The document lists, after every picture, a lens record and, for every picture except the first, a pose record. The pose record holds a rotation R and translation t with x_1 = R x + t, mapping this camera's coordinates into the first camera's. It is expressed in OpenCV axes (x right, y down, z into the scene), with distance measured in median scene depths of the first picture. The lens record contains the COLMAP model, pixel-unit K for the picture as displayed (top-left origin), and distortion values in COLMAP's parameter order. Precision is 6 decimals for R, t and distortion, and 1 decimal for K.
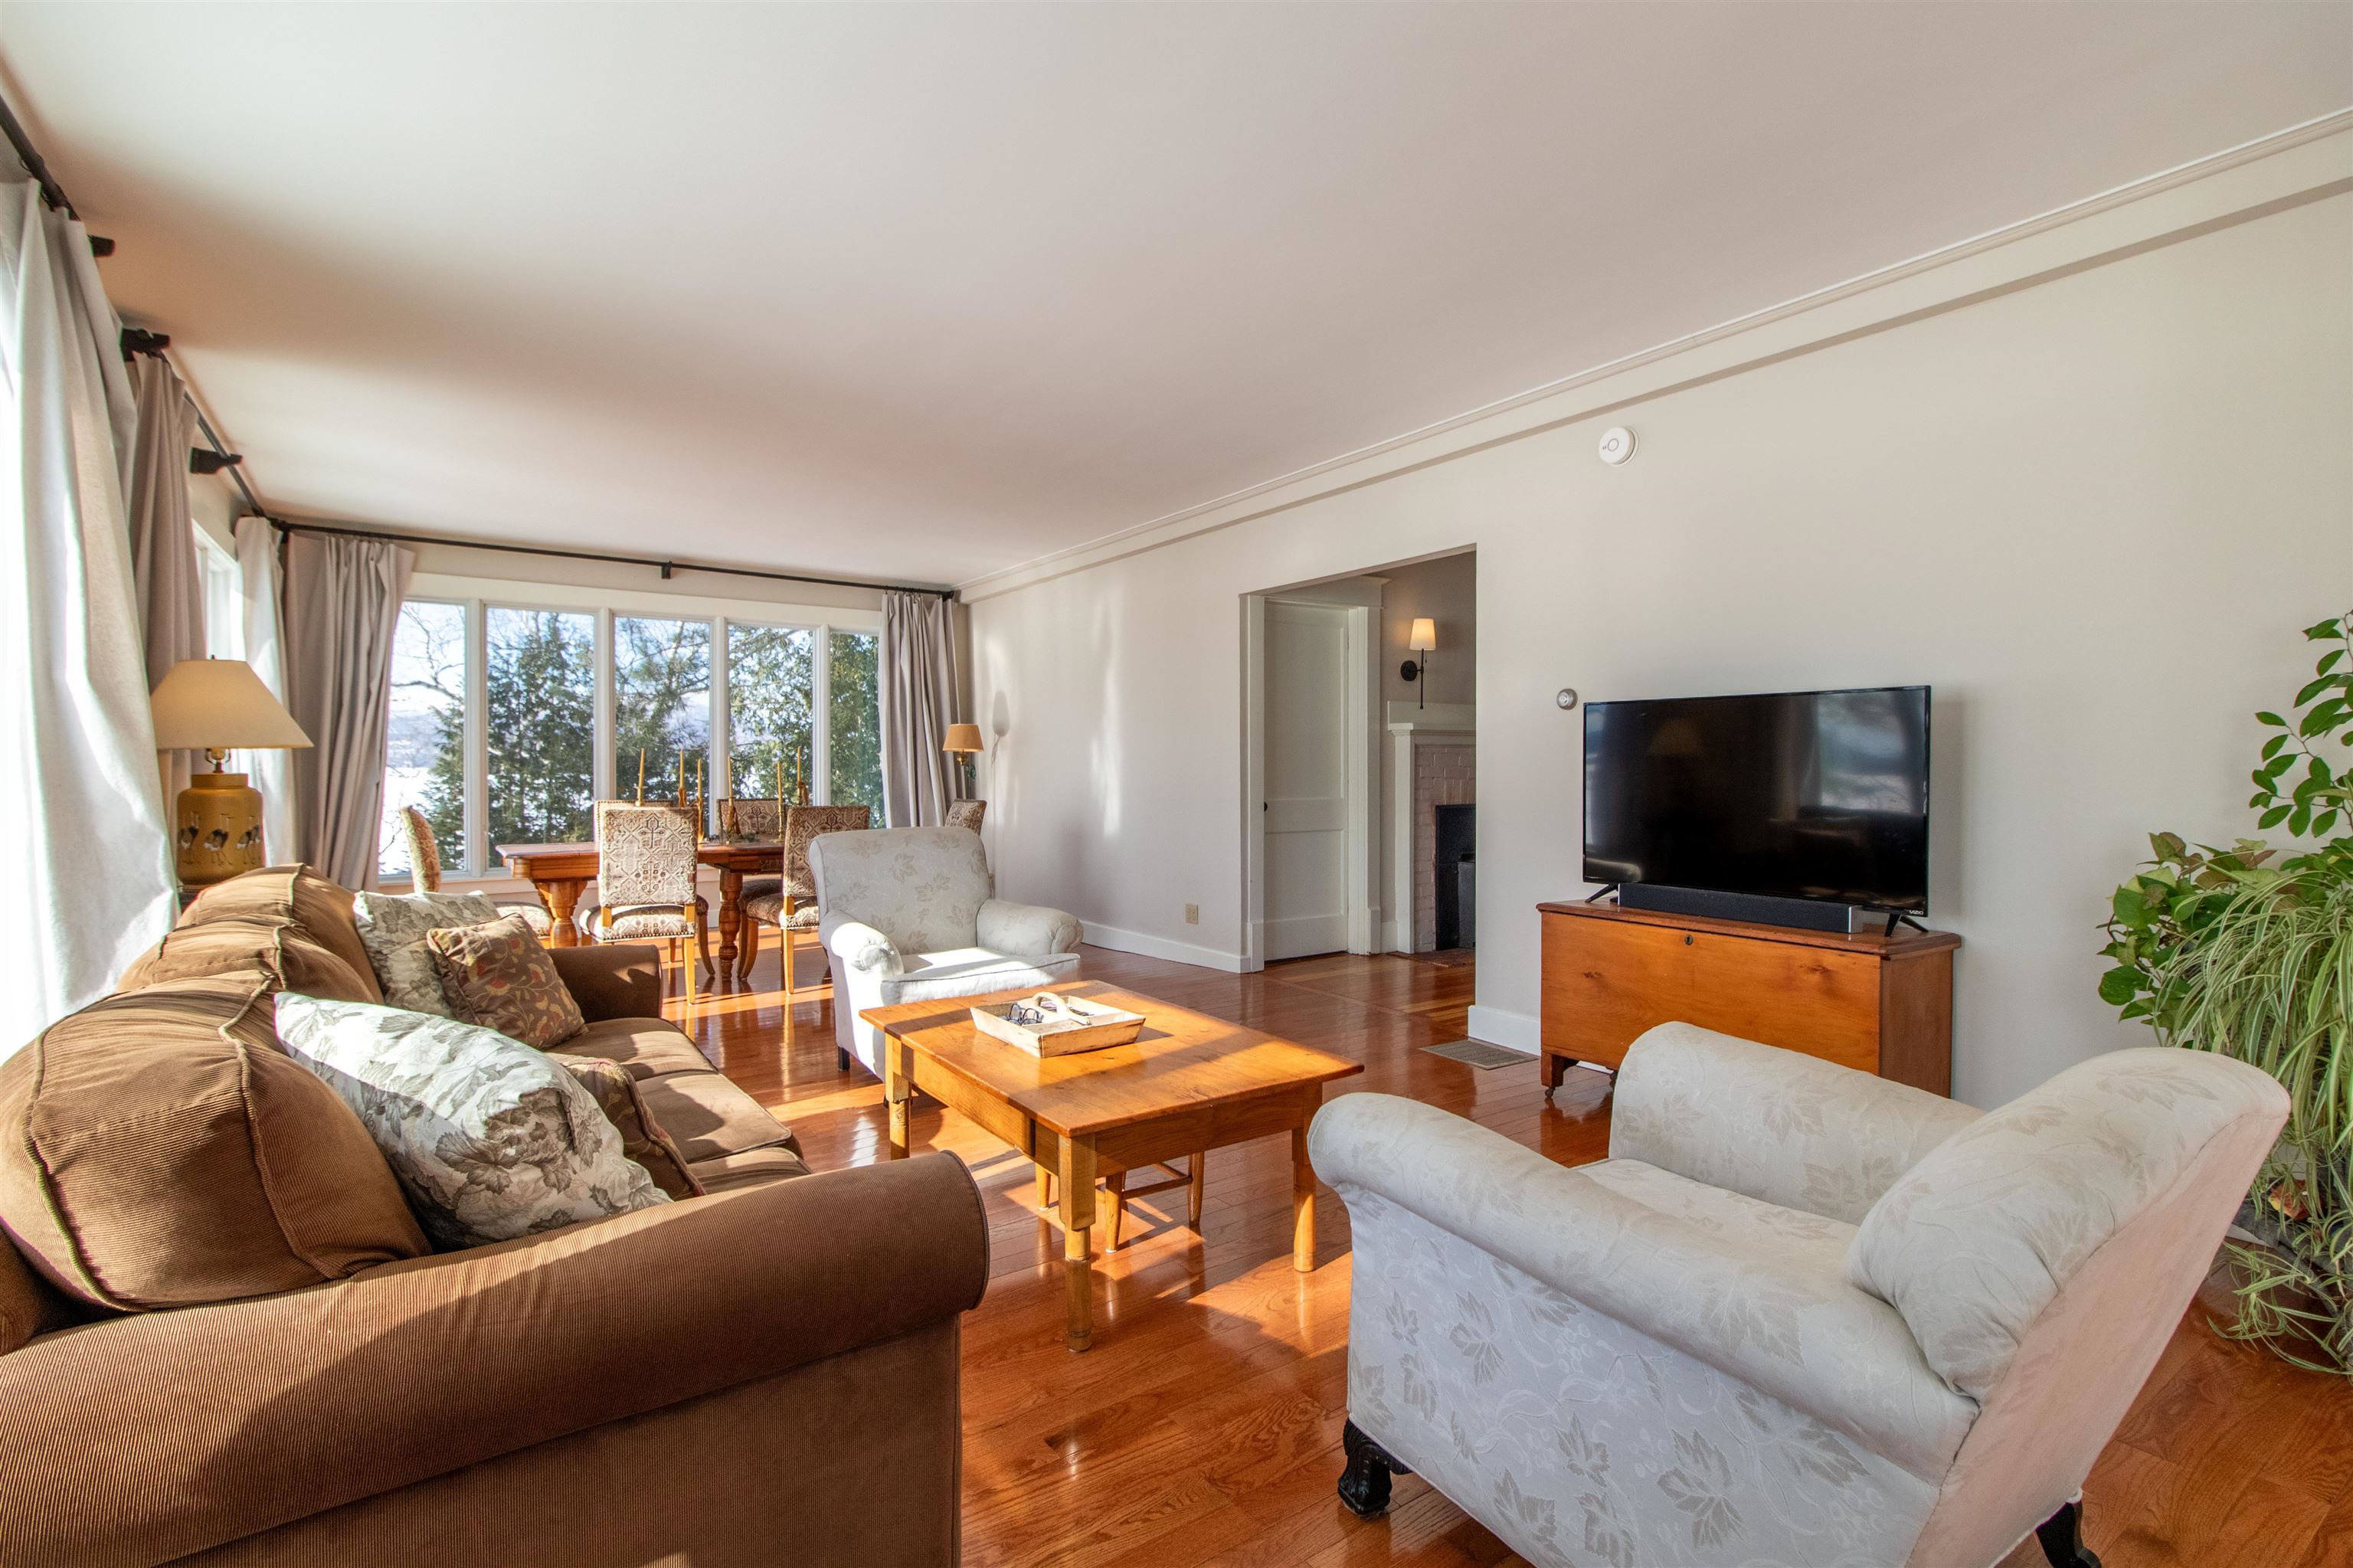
lens RADIAL K [[1124.4, 0, 1181.2], [0, 1124.4, 768.0], [0, 0, 1]] dist [0.003181, 0.000462]
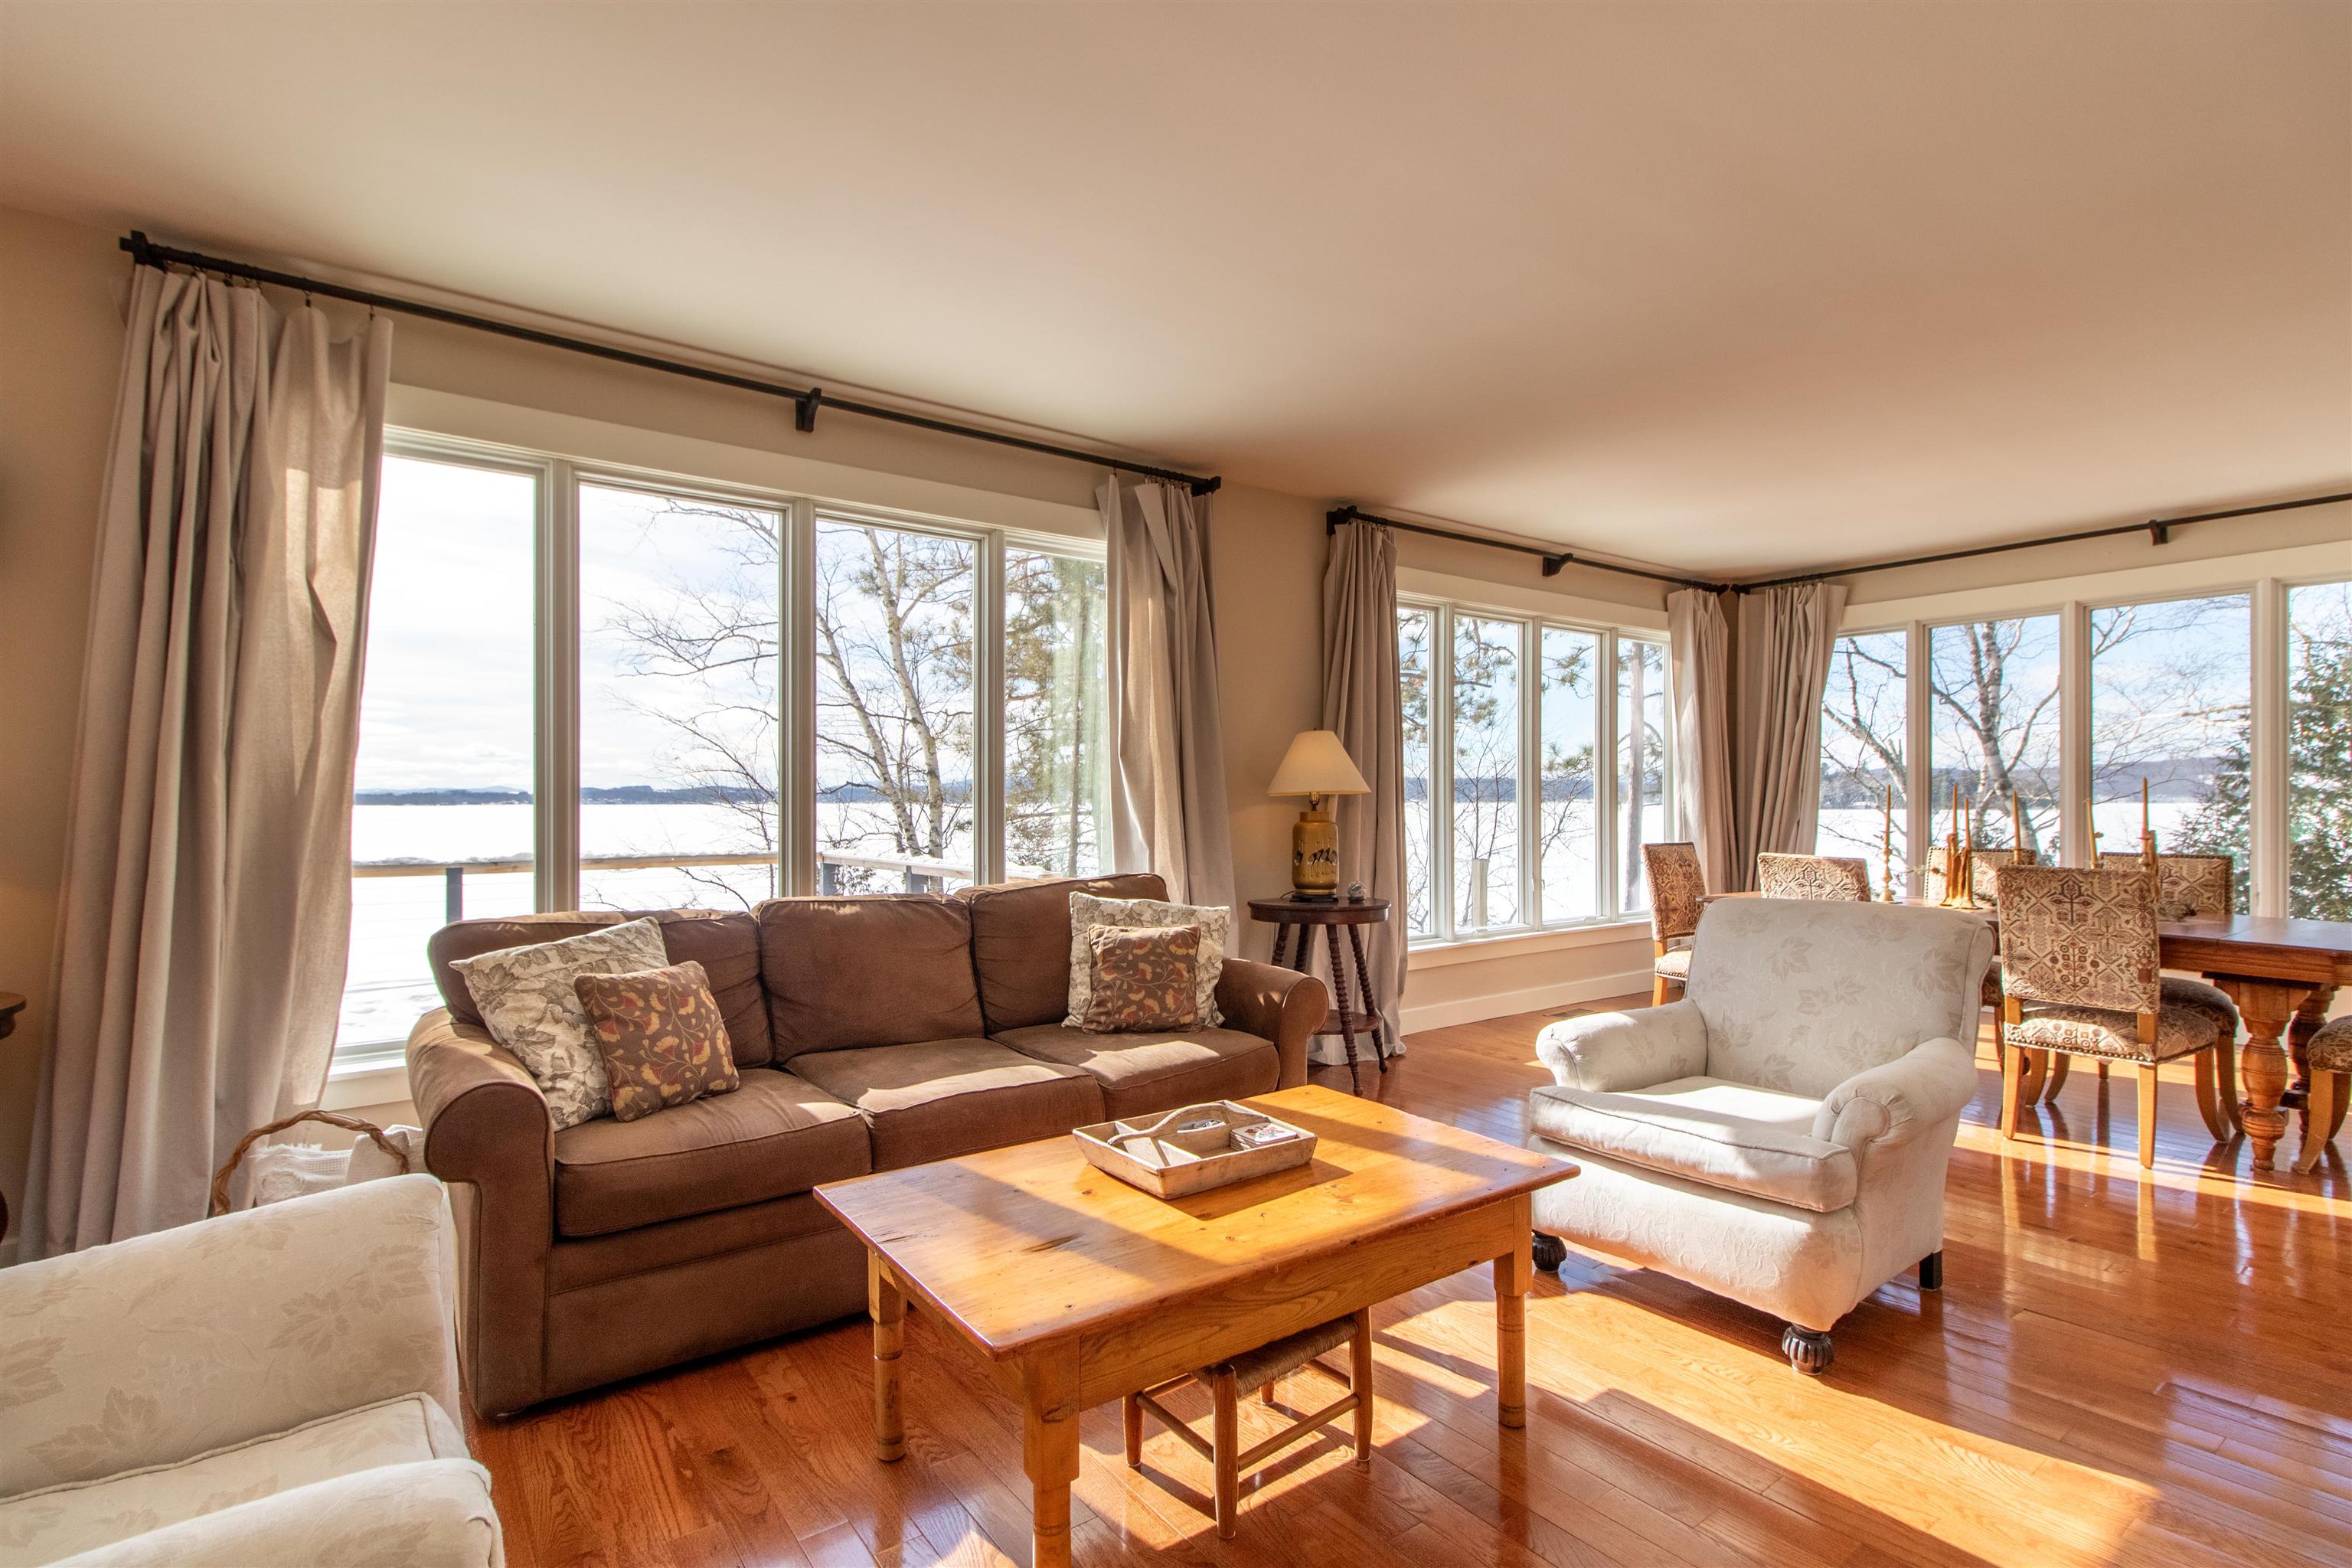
lens RADIAL K [[1102.0, 0, 1176.0], [0, 1102.0, 784.0], [0, 0, 1]] dist [0.003366, 0.001188]
pose [[0.018493, -0.016740, -0.999689, 0.304246], [0.000006, 0.999860, -0.016742, -0.003731], [0.999829, 0.000304, 0.018490, 0.458202]]
